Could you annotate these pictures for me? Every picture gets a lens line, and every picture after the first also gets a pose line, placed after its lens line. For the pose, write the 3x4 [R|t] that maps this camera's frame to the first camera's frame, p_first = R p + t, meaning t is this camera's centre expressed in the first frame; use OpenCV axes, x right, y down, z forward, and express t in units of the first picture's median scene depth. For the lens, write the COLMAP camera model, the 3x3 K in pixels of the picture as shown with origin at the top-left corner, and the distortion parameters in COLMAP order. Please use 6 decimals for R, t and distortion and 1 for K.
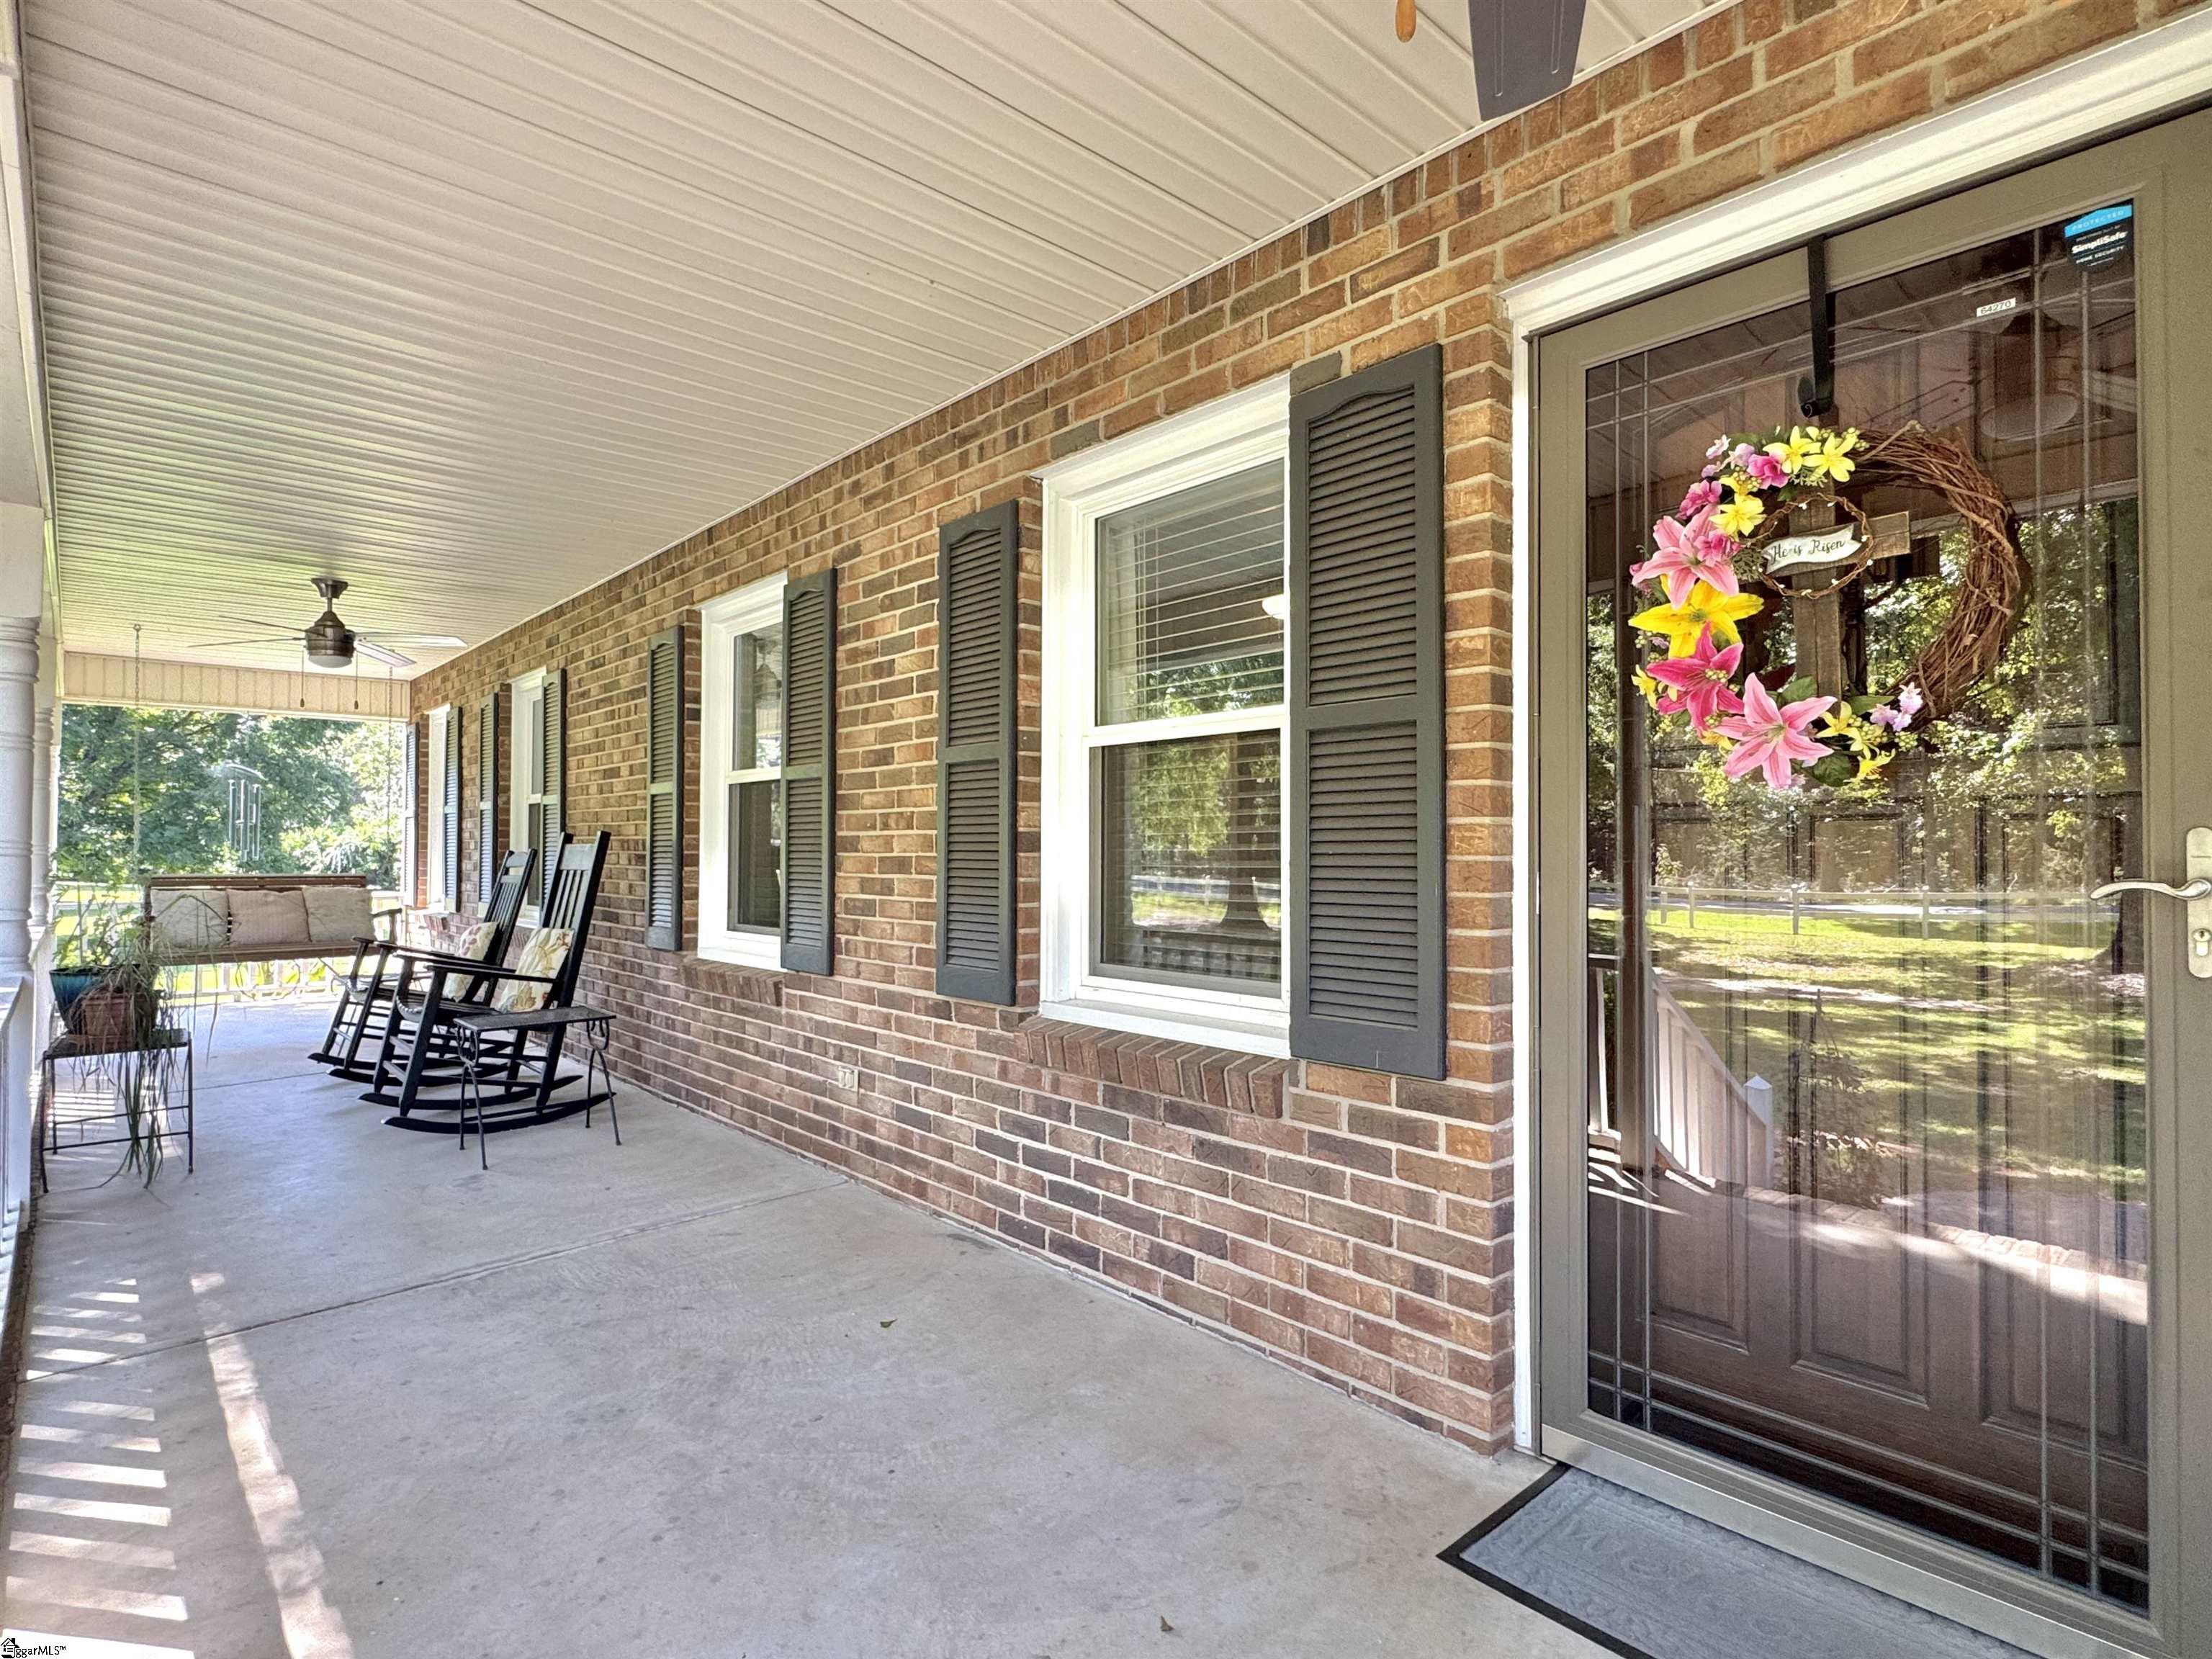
lens RADIAL K [[1156.5, 0, 1094.4], [0, 1156.5, 834.1], [0, 0, 1]] dist [-0.010983, 0.003610]
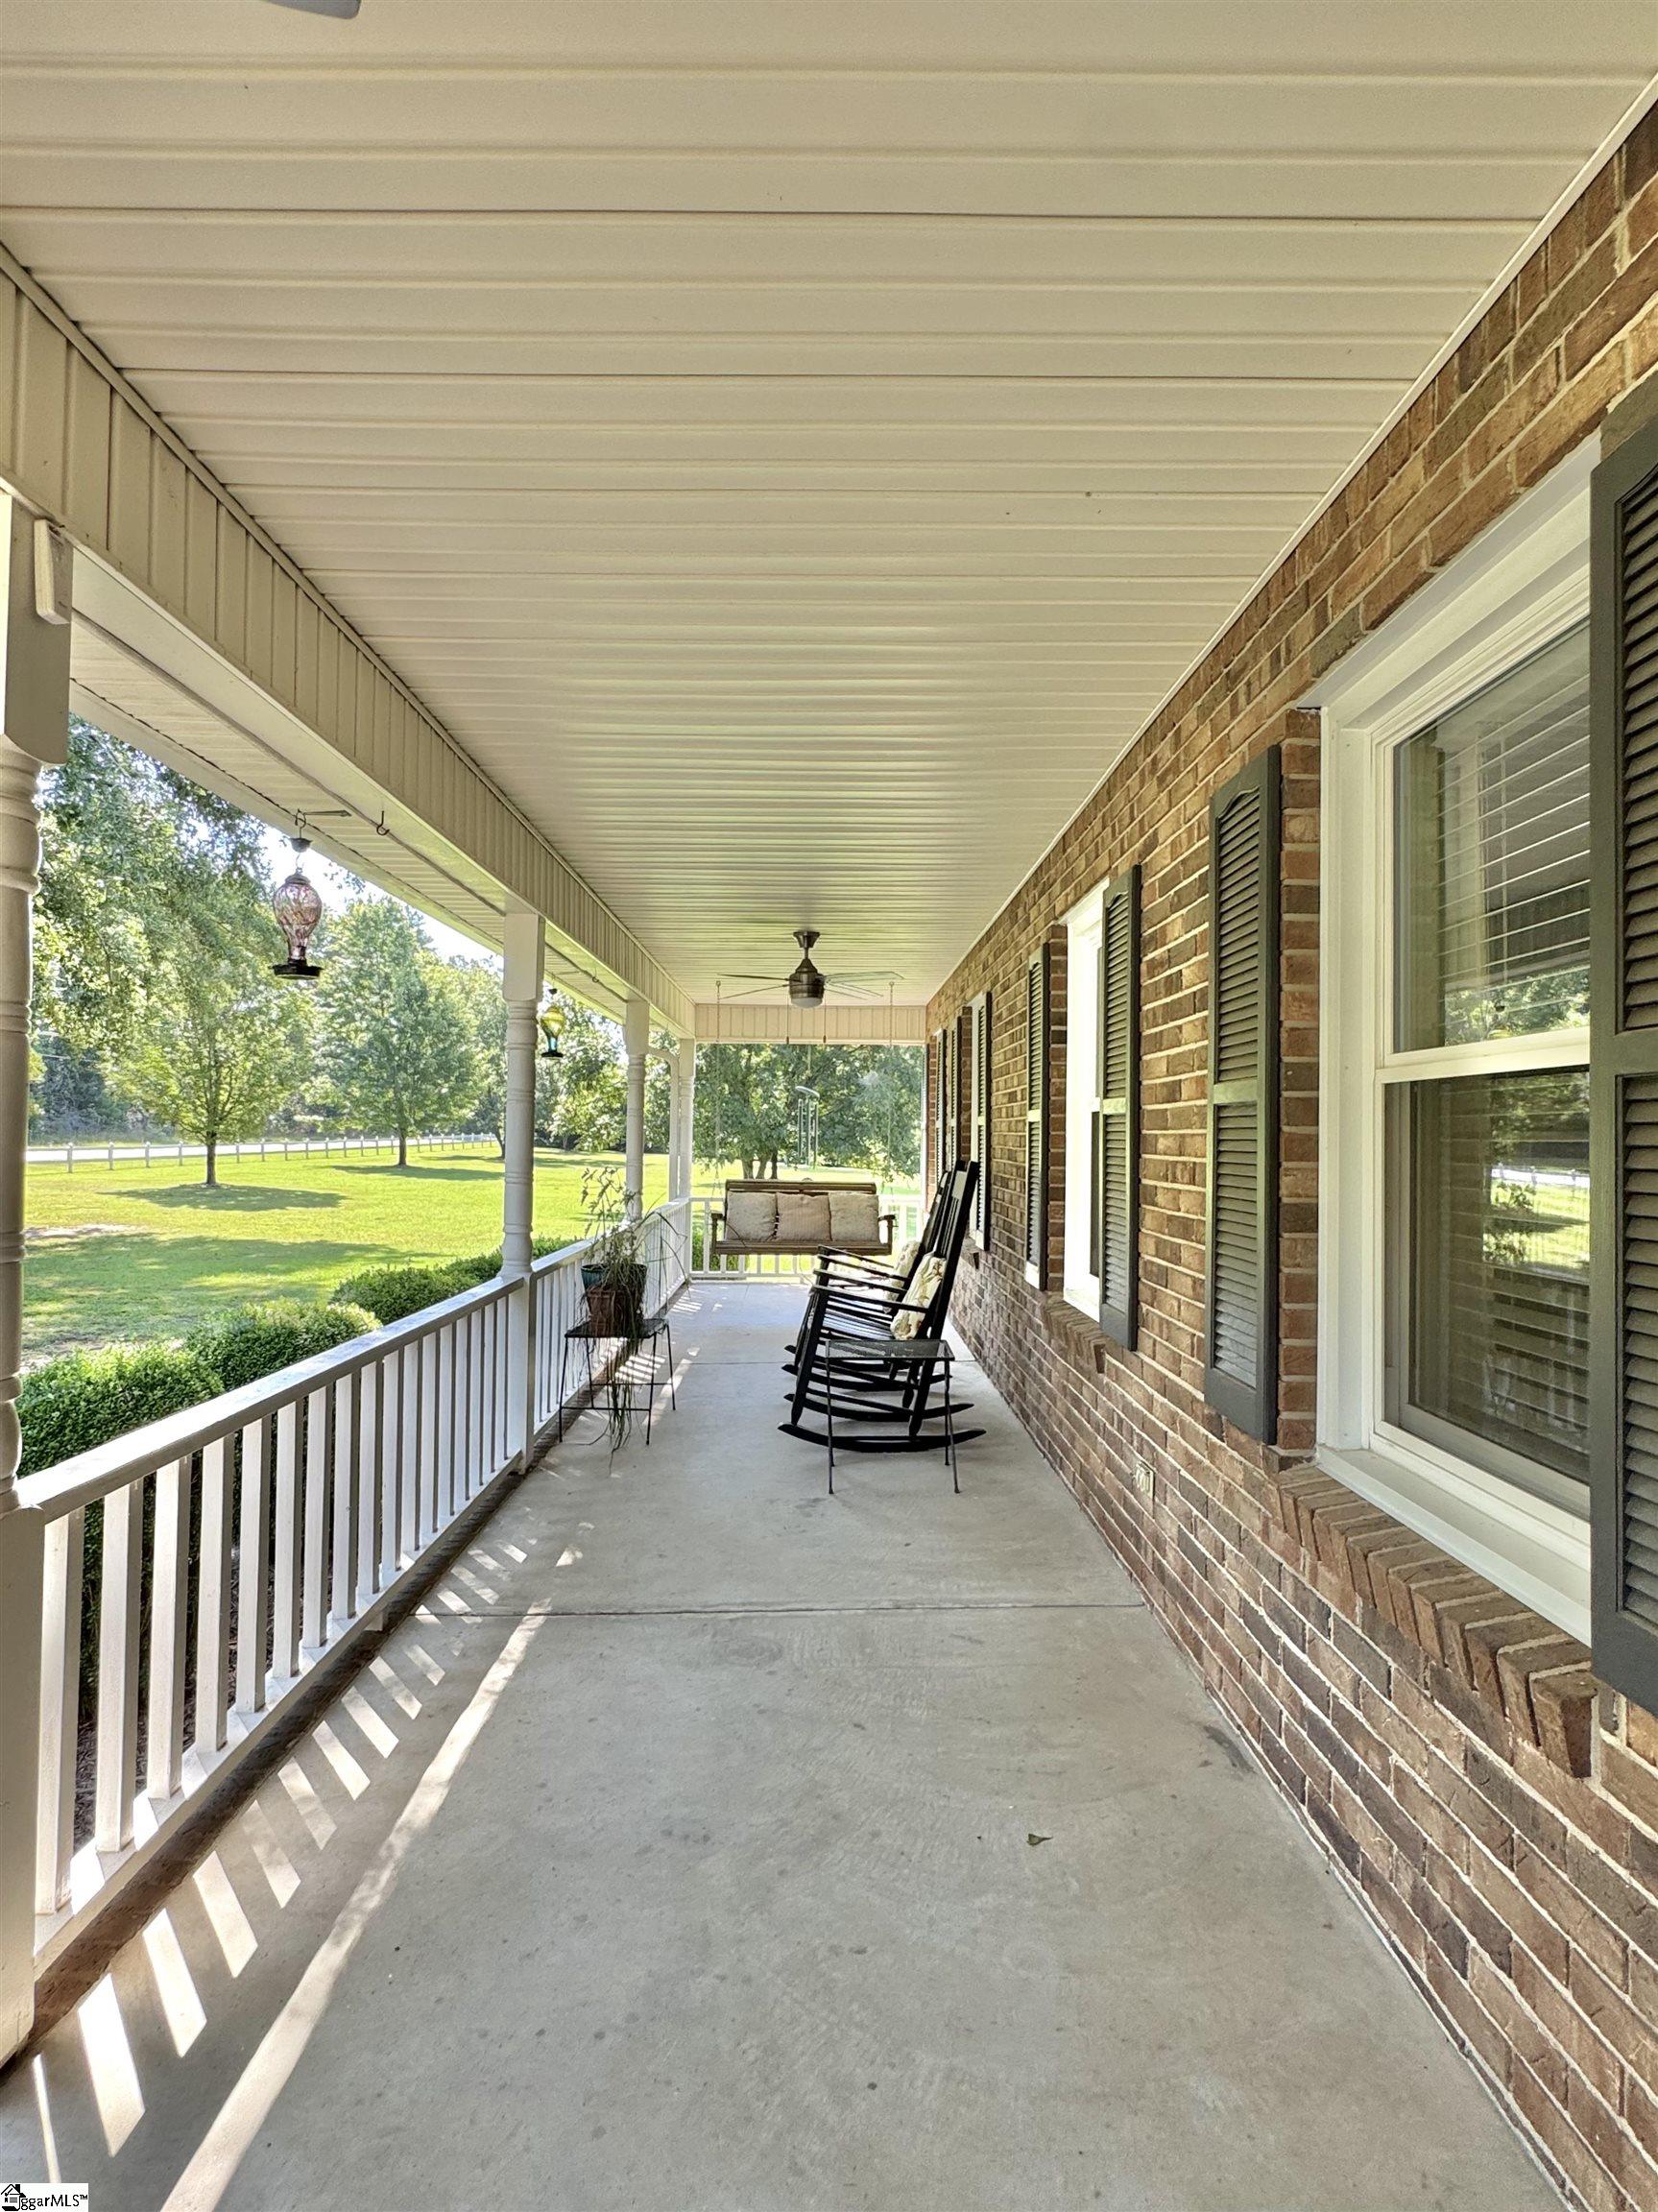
lens RADIAL K [[1156.4, 0, 825.9], [0, 1156.4, 1104.8], [0, 0, 1]] dist [-0.010983, 0.003610]
pose [[0.738001, -0.010815, -0.674712, 0.208453], [0.001279, 0.999892, -0.014628, -0.052467], [0.674798, 0.009933, 0.737936, 0.273155]]
